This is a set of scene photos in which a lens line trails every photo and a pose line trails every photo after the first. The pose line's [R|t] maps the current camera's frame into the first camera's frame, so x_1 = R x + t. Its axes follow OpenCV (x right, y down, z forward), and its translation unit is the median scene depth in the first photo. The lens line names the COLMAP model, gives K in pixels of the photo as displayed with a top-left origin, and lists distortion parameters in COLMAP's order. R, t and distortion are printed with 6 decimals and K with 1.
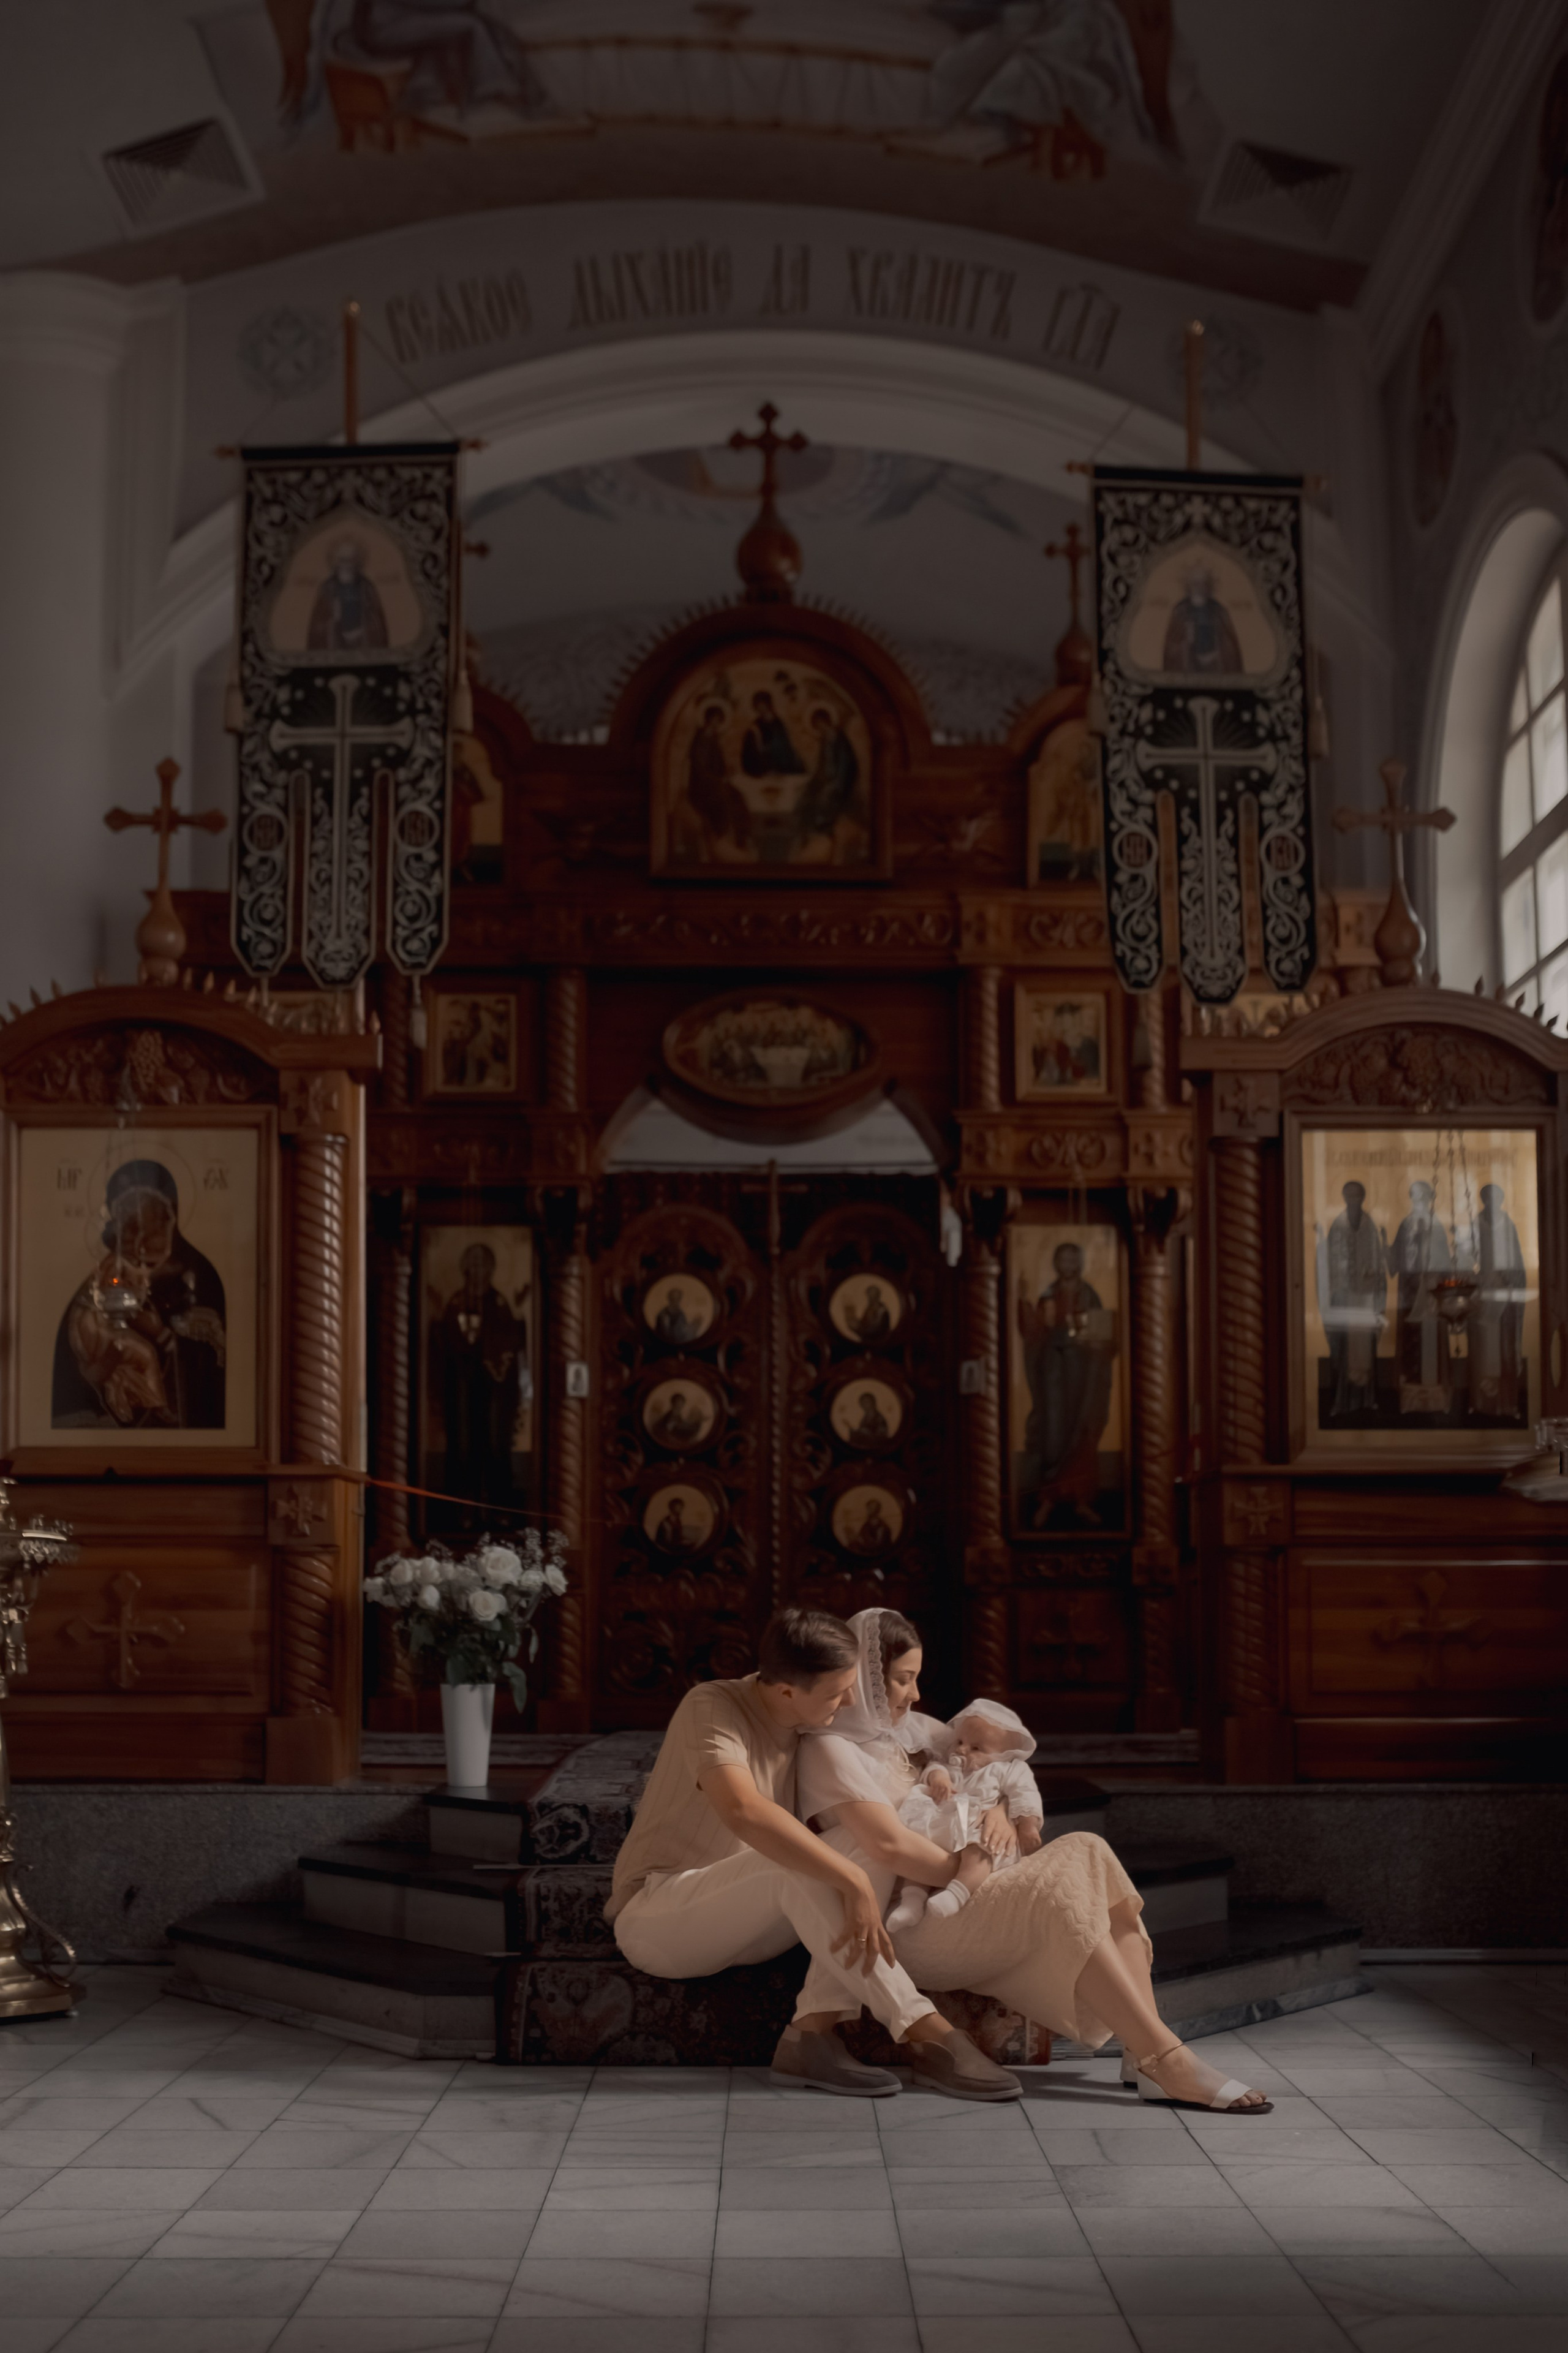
lens RADIAL K [[2473.2, 0, 733.2], [0, 2473.2, 1478.9], [0, 0, 1]] dist [-0.011146, -0.015570]
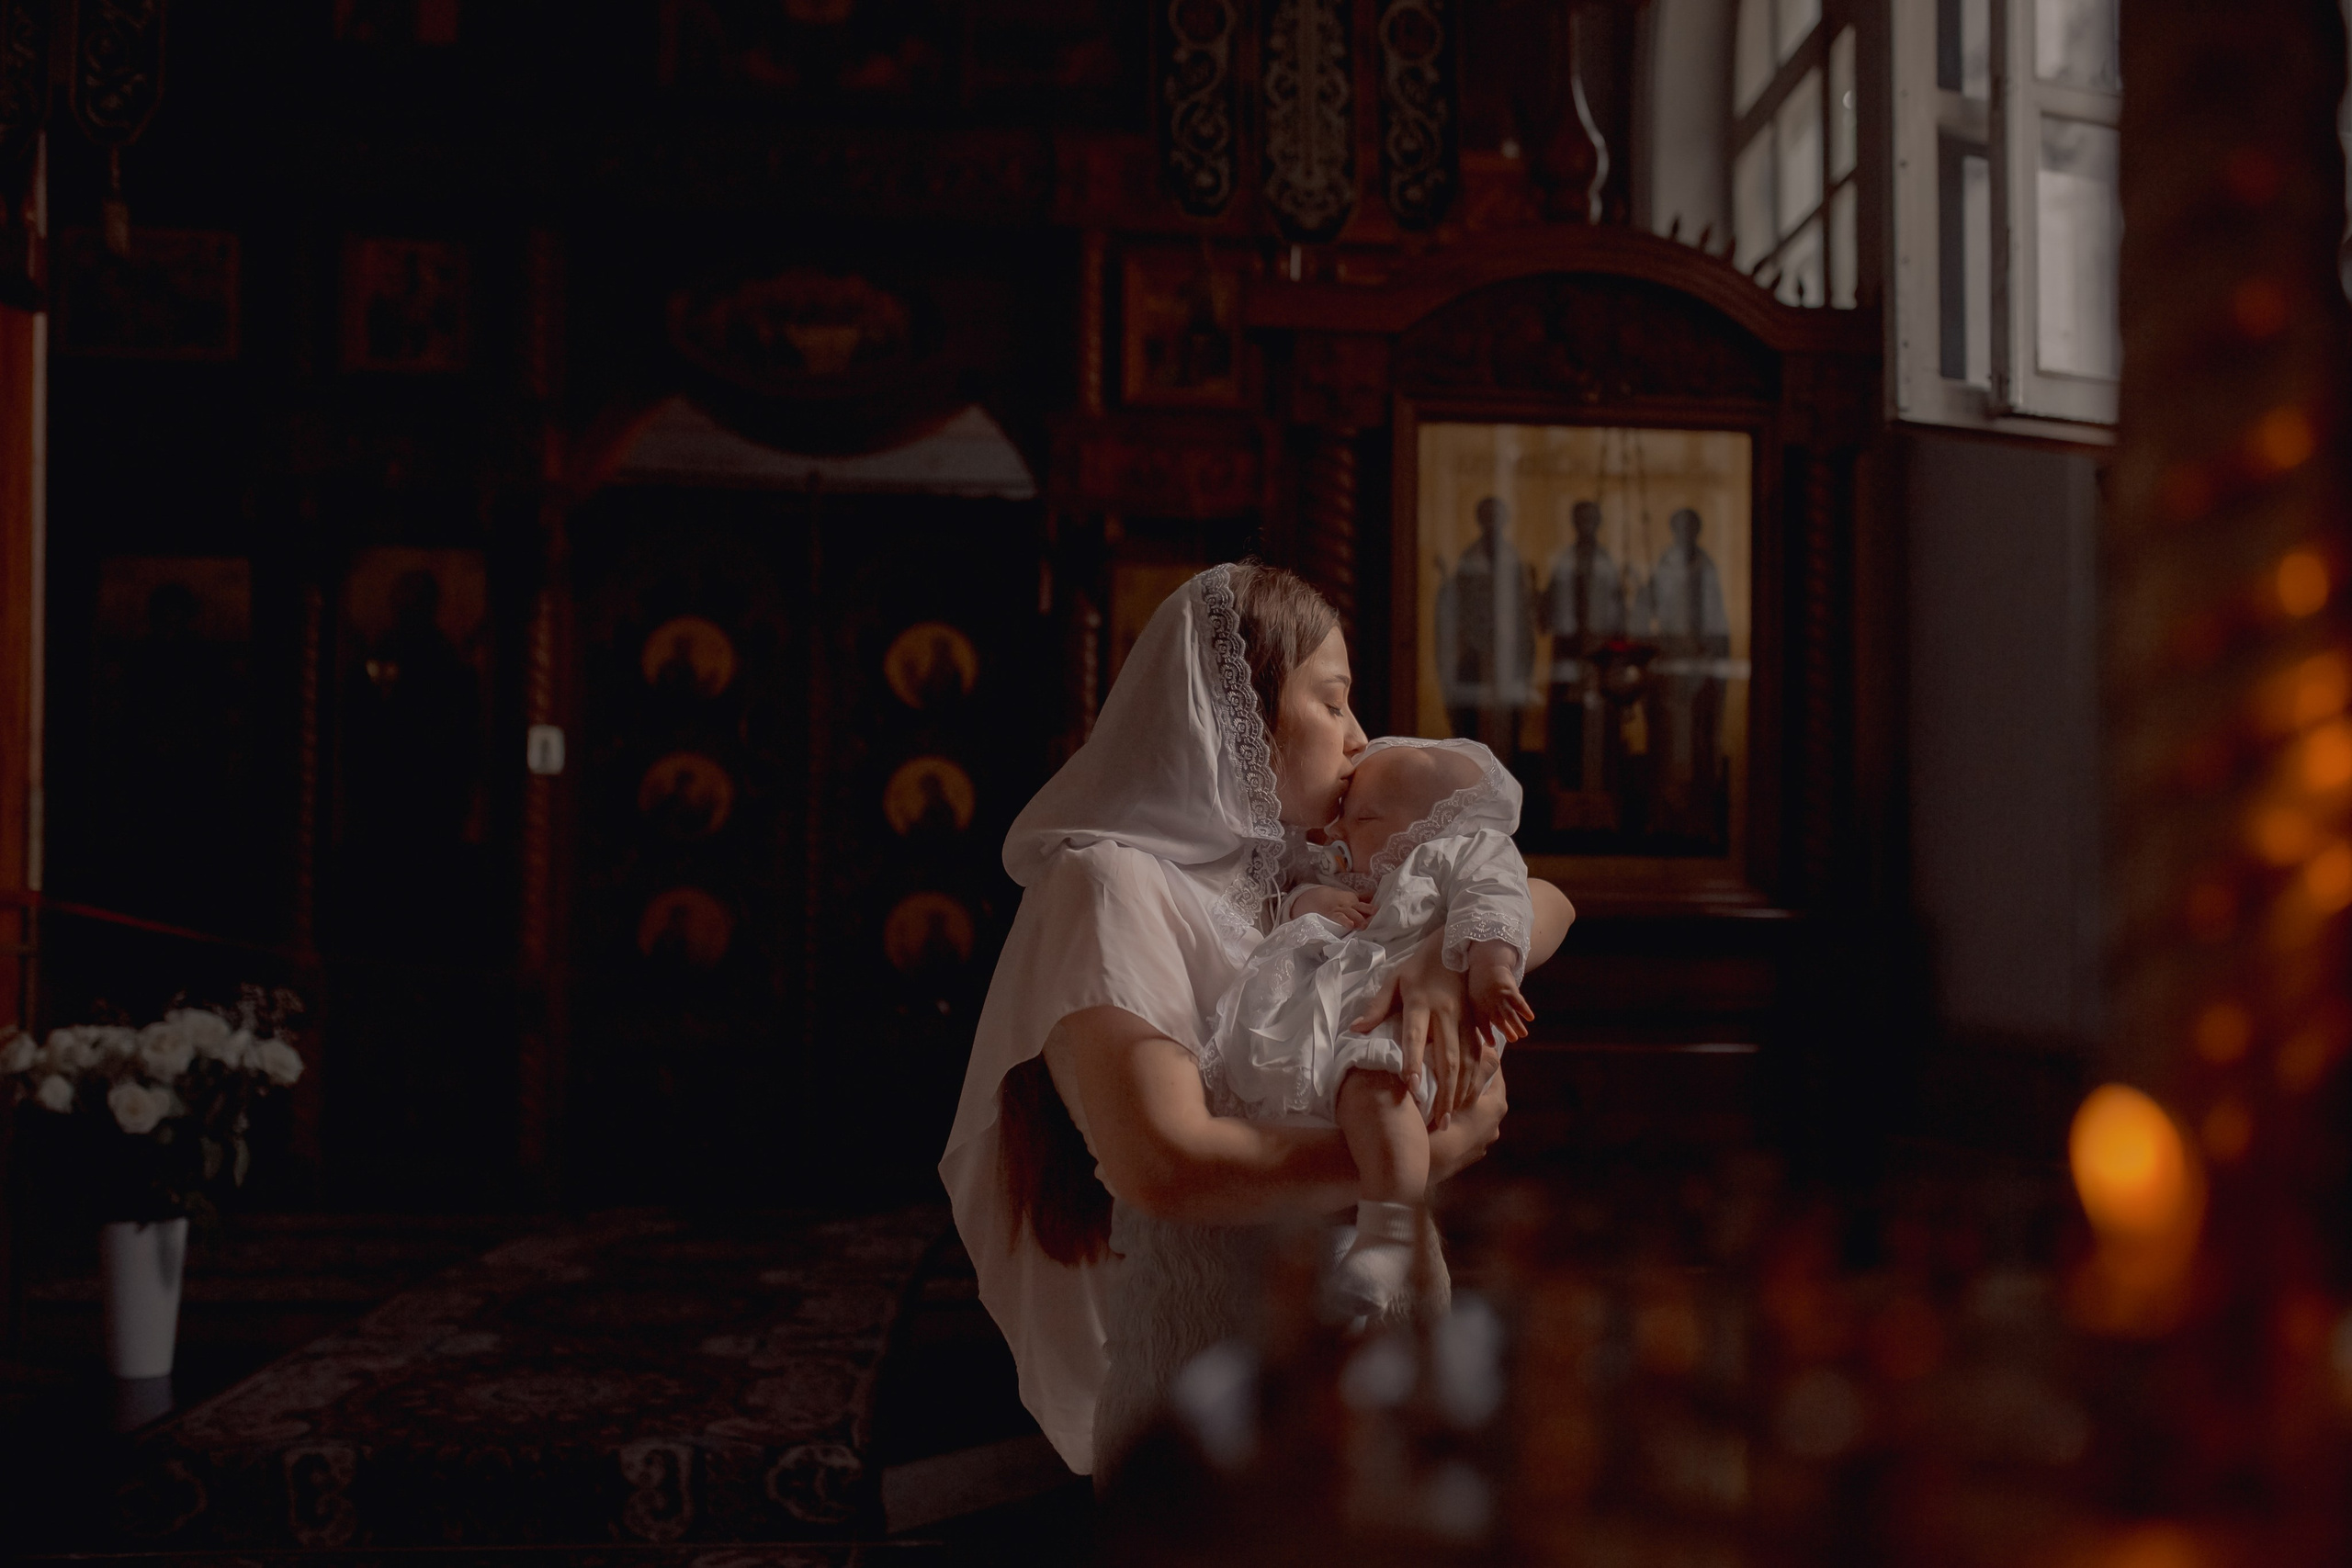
lens RADIAL K [[2302.9, 0, 1292.8], [0, 2302.9, 905.2], [0, 0, 1]] dist [-0.048136, 0.075829]
pose [[0.995560, 0.014437, 0.093016, 0.131167], [-0.017498, 0.999329, 0.032177, -0.024214], [-0.092489, -0.033662, 0.995145, 0.341237]]
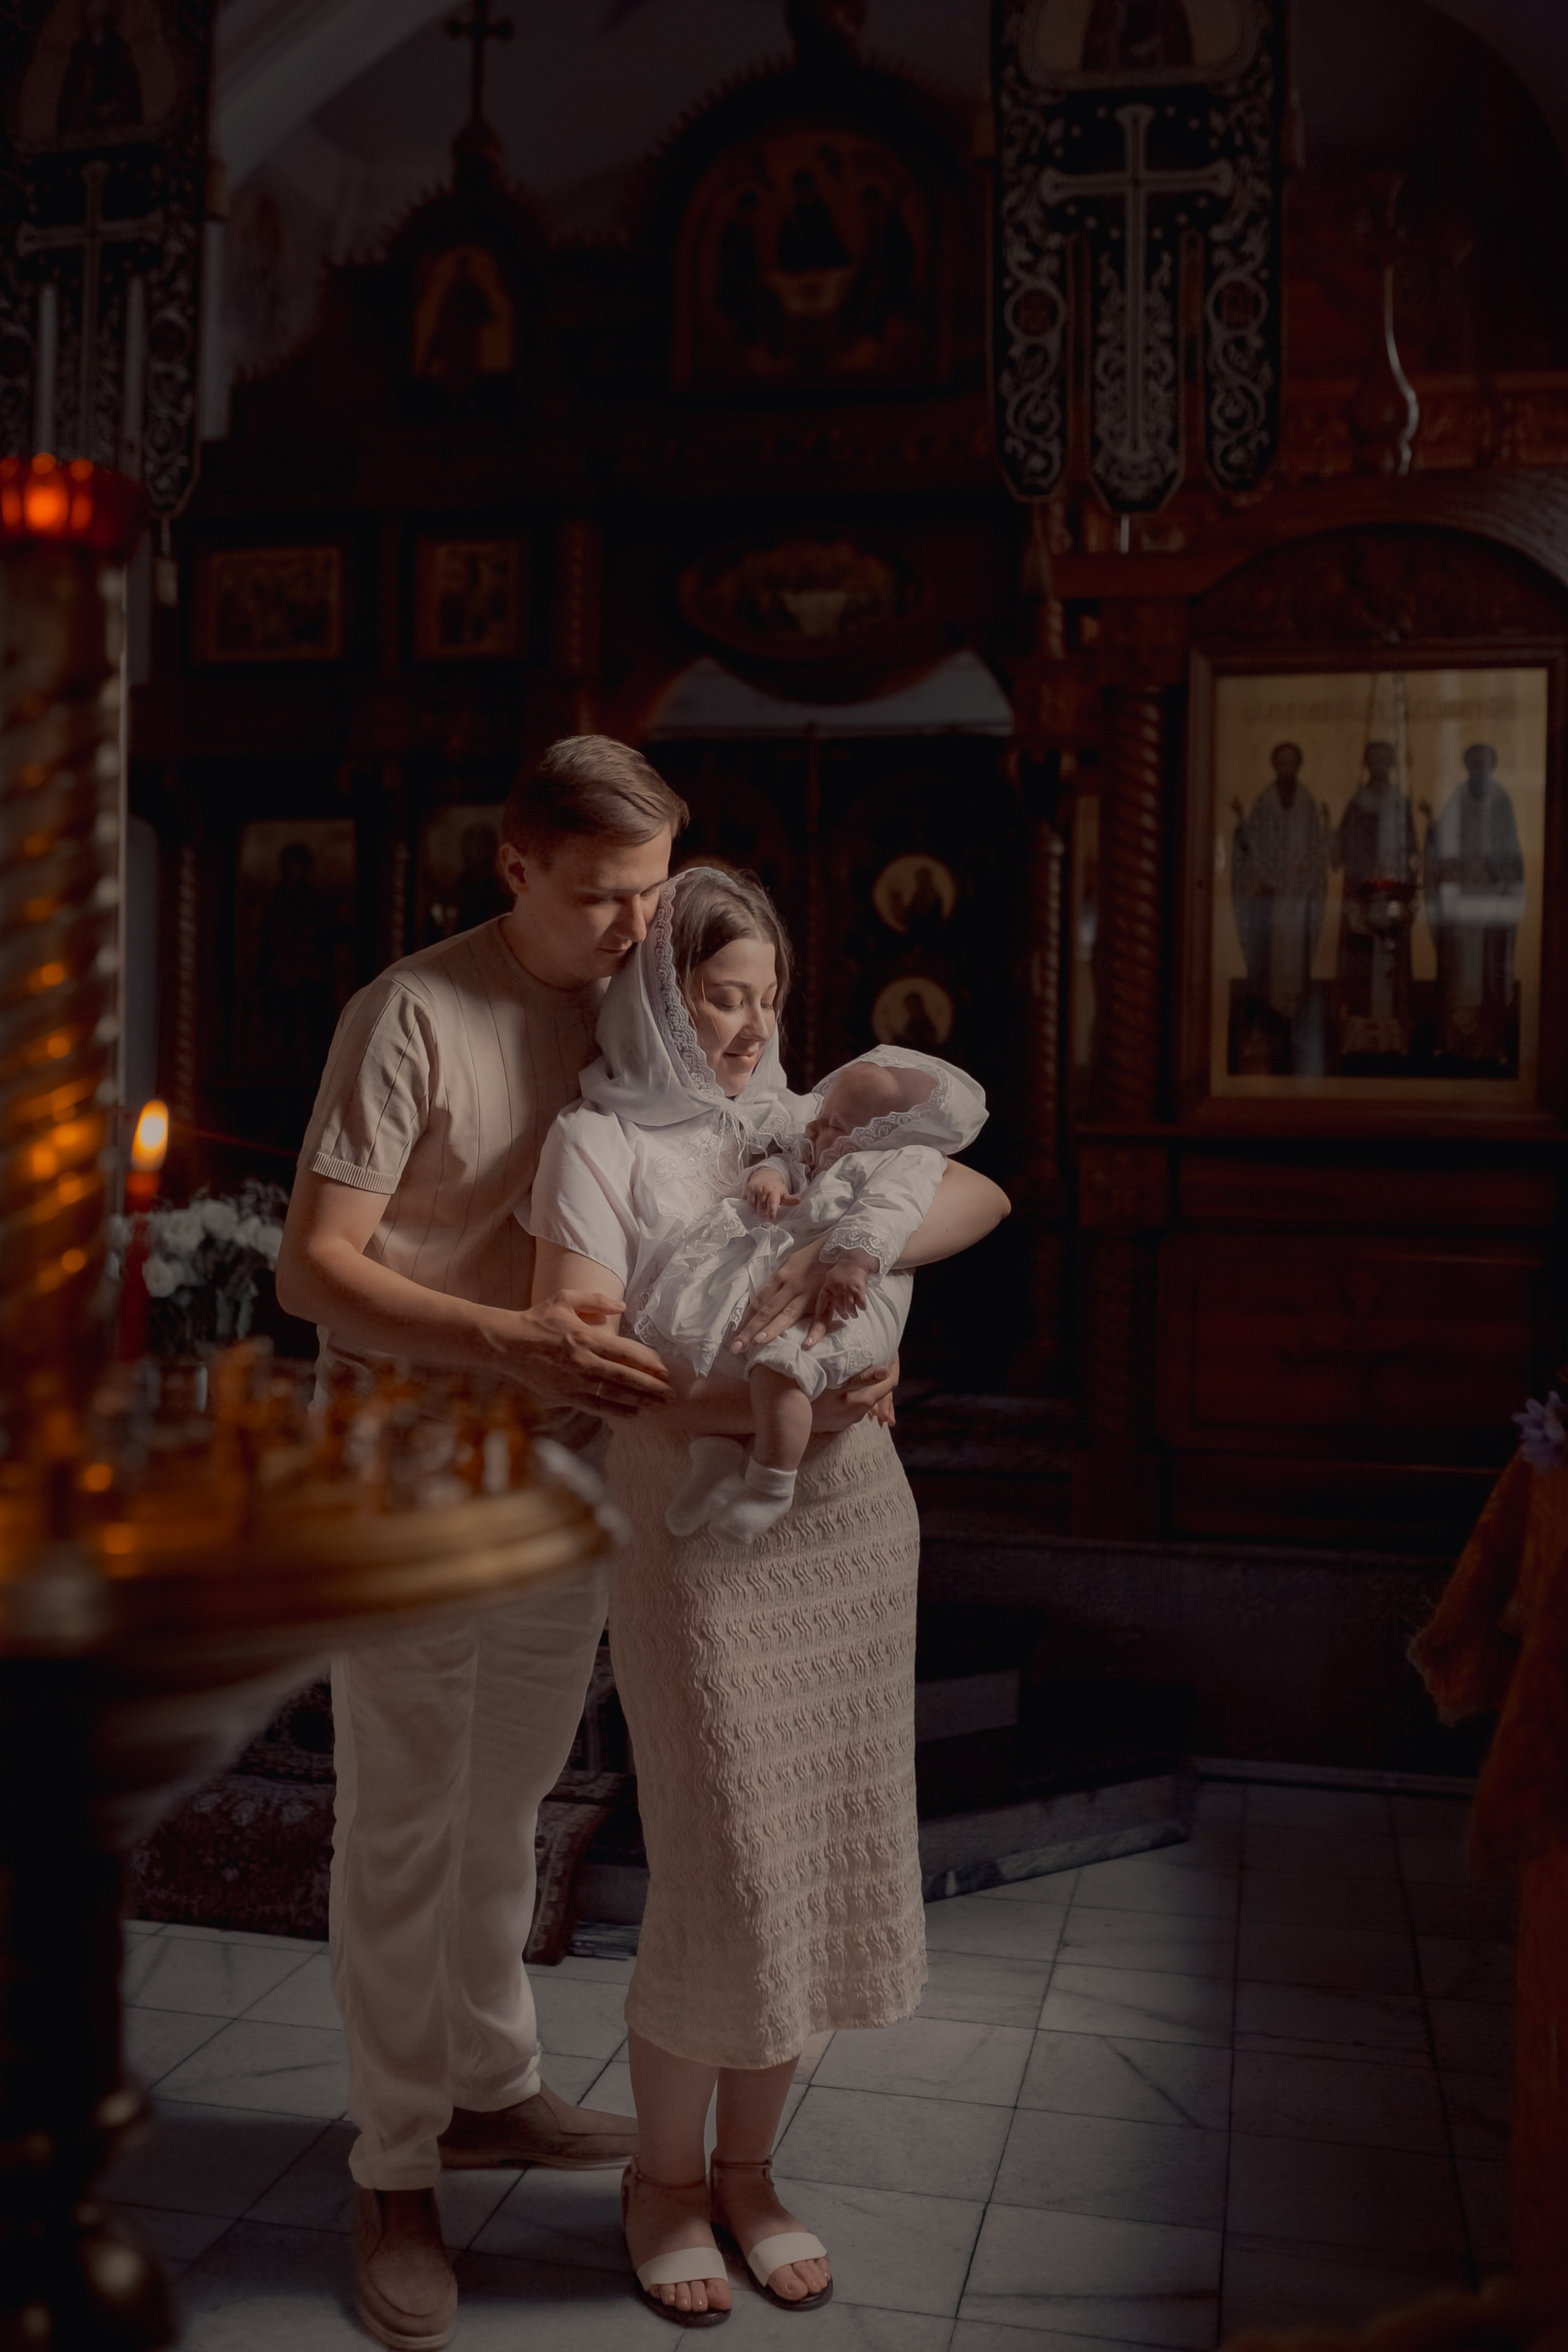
lens RADIAL K [[2287.3, 0, 784.0], [0, 2287.3, 1176.0], [0, 0, 1]] dist [-0.068485, 0.147240]
pose [[0.971484, 0.025287, -0.235754, 0.259021], [-0.008230, 0.997294, 0.073057, -0.037298], [0.236964, -0.069034, 0.969063, 0.275607]]
